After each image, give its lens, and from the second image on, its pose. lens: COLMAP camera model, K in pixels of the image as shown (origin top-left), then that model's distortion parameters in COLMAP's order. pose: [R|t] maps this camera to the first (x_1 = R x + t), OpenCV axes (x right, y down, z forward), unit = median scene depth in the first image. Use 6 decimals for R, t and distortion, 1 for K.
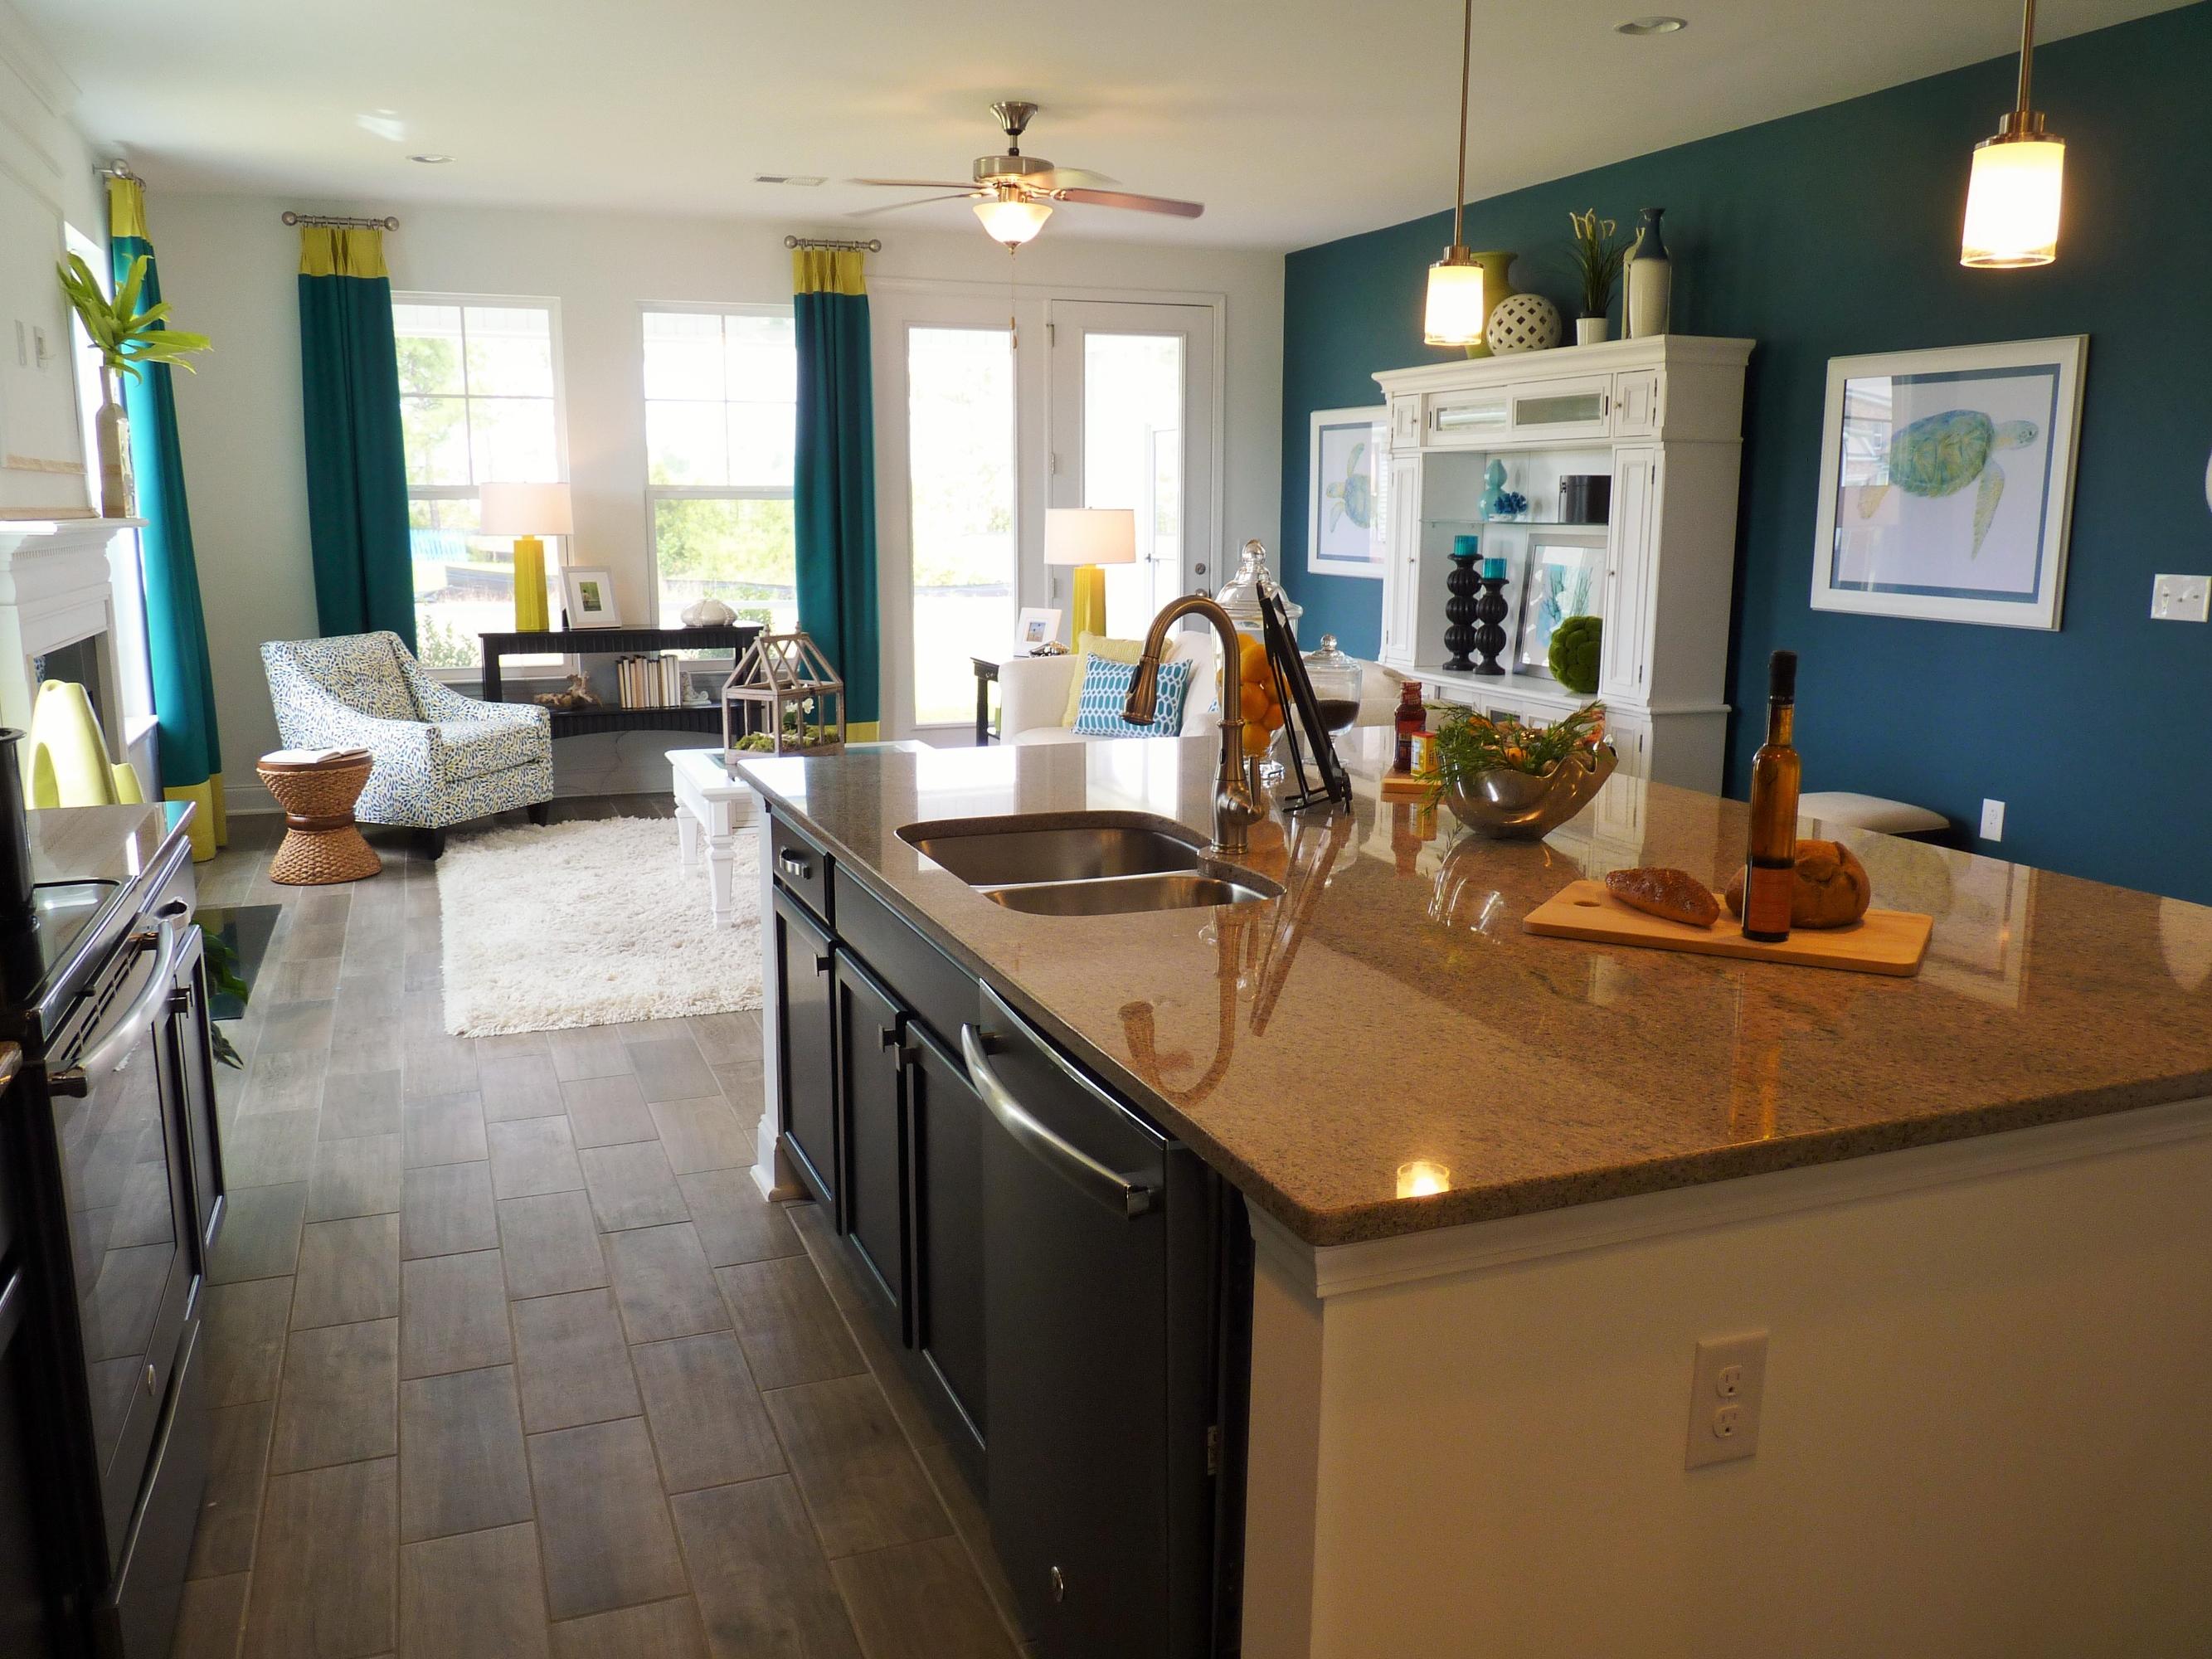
lens RADIAL K [[1775.8, 0, 1095.6], [0, 1775.8, 839.0], [0, 0, 1]] dist [-0.016111, -0.003389]
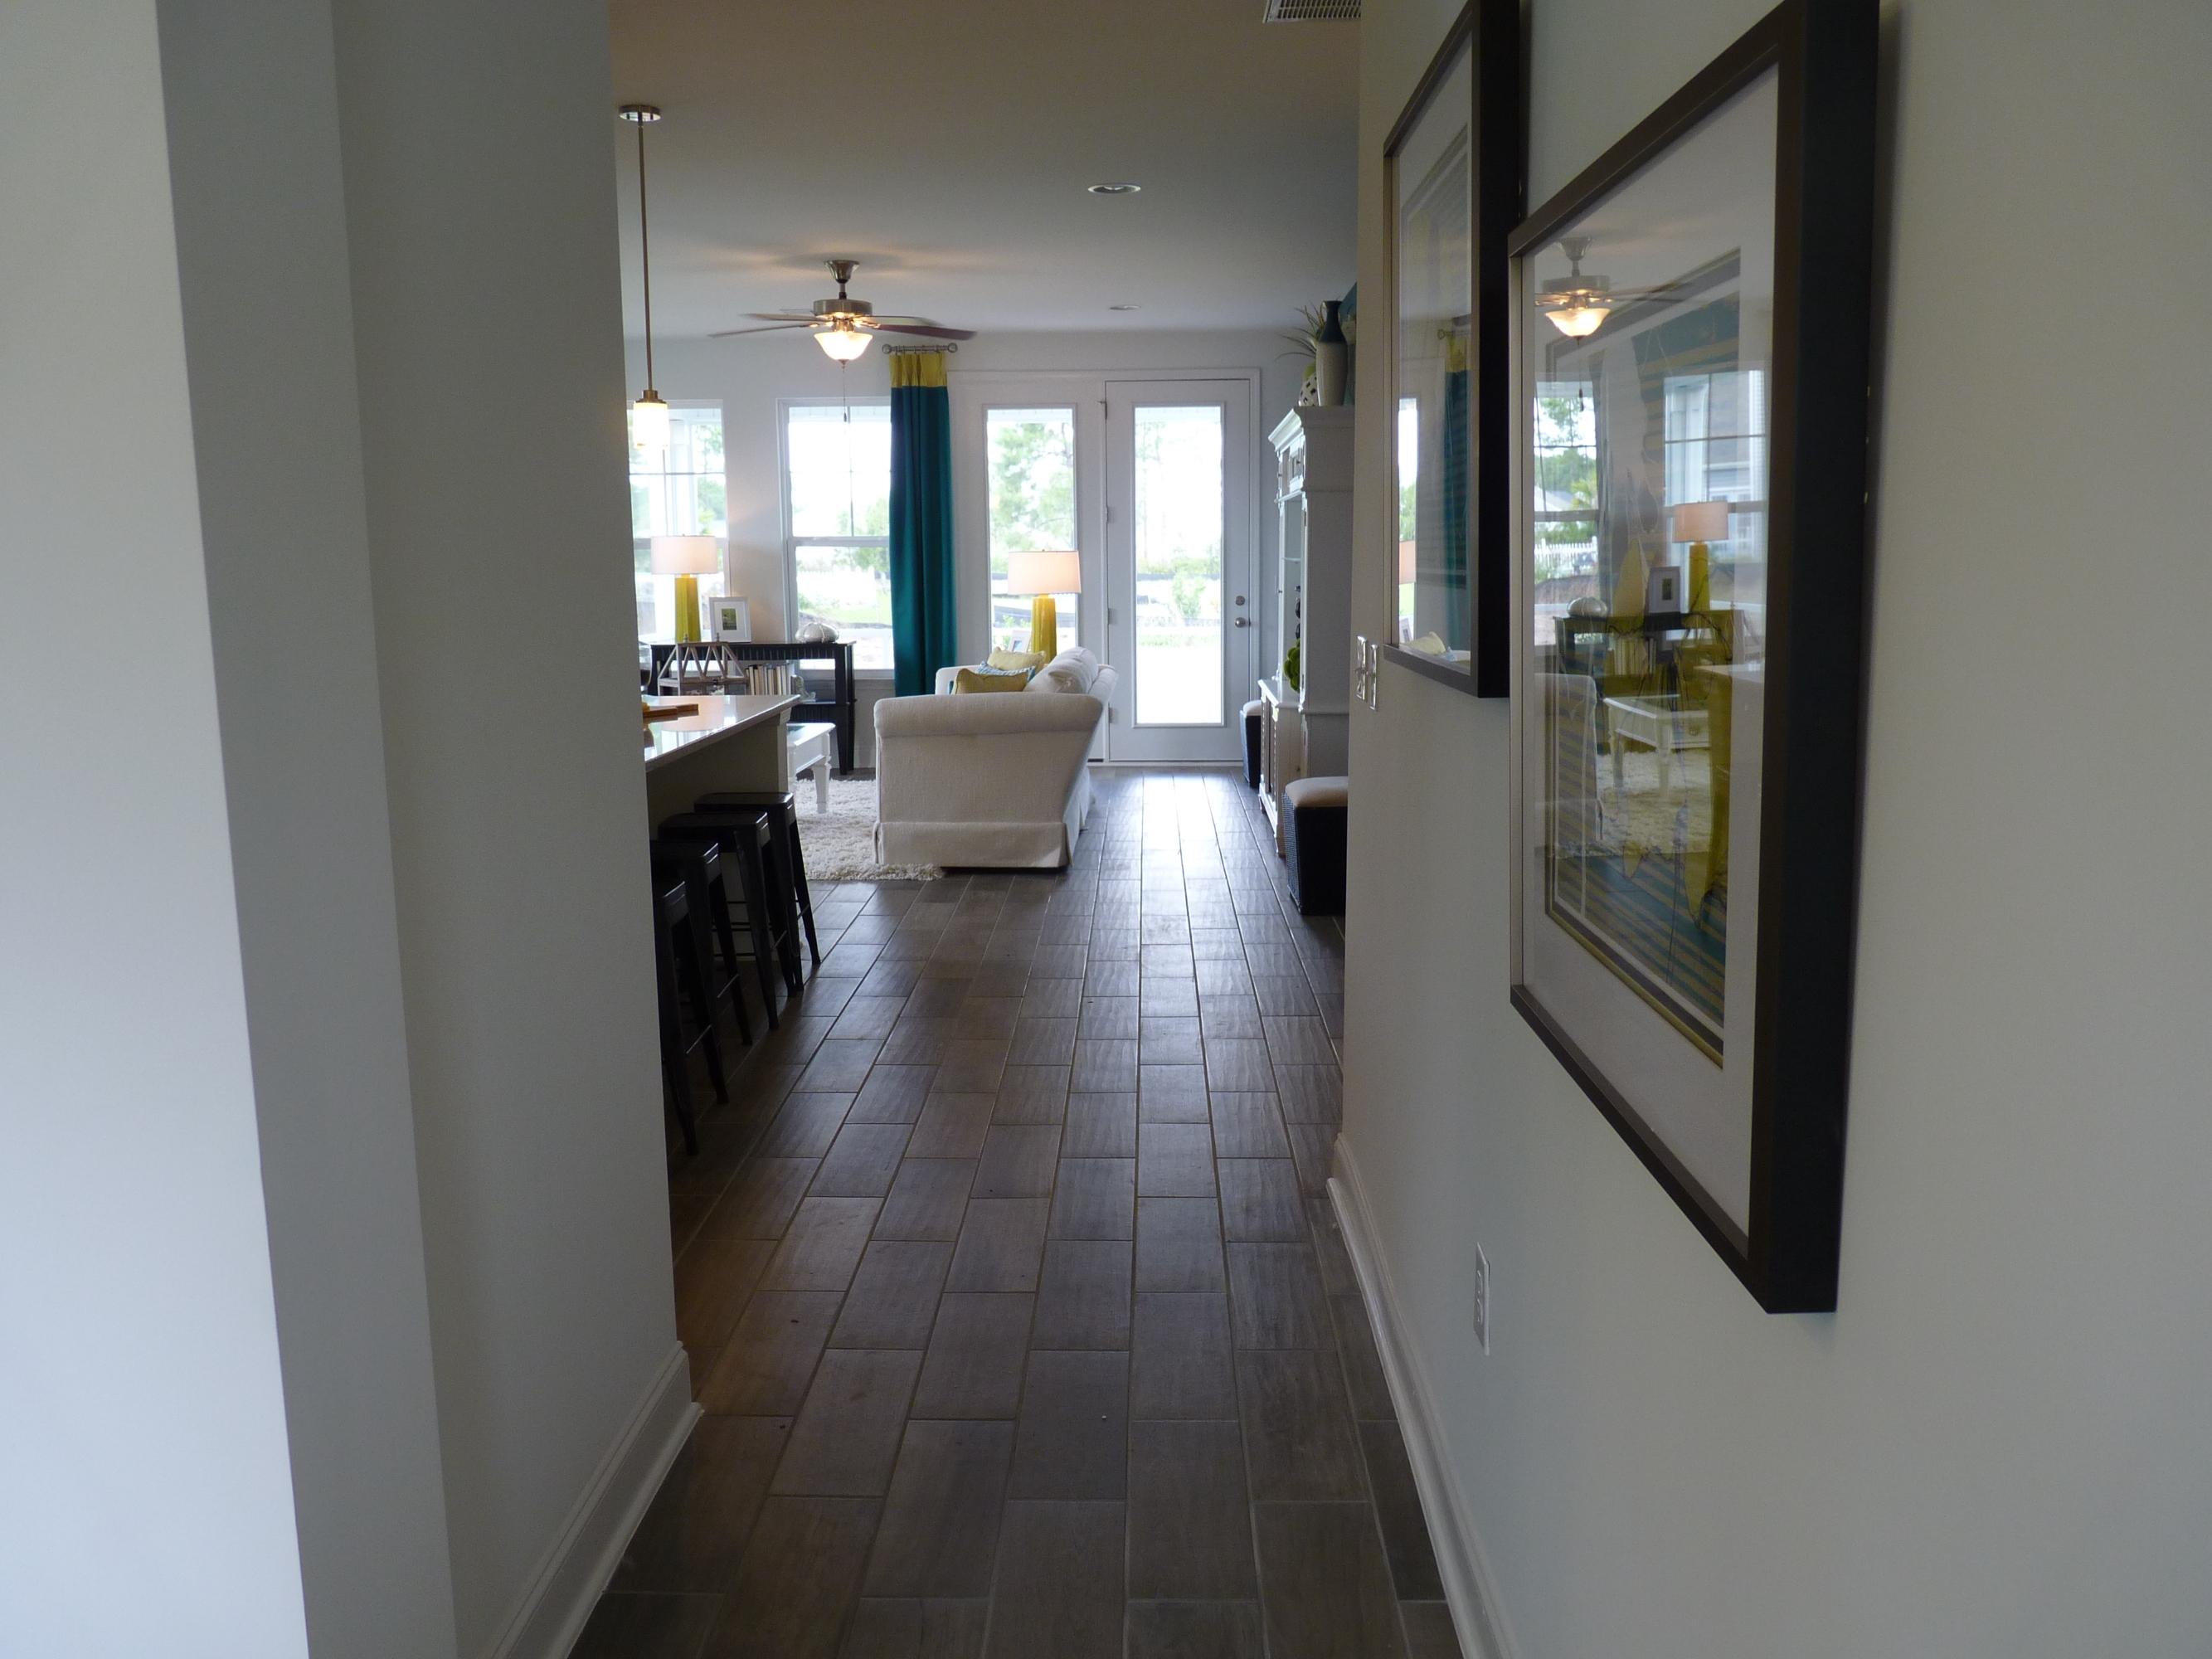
lens RADIAL K [[1775.8, 0, 1091.8], [0, 1775.8, 830.3], [0, 0, 1]] dist [-0.016111, -0.003389]
pose [[0.922847, 0.049729, -0.381943, 0.484538], [-0.061206, 0.997964, -0.017950, 0.031038], [0.380272, 0.039942, 0.924012, -0.136655]]
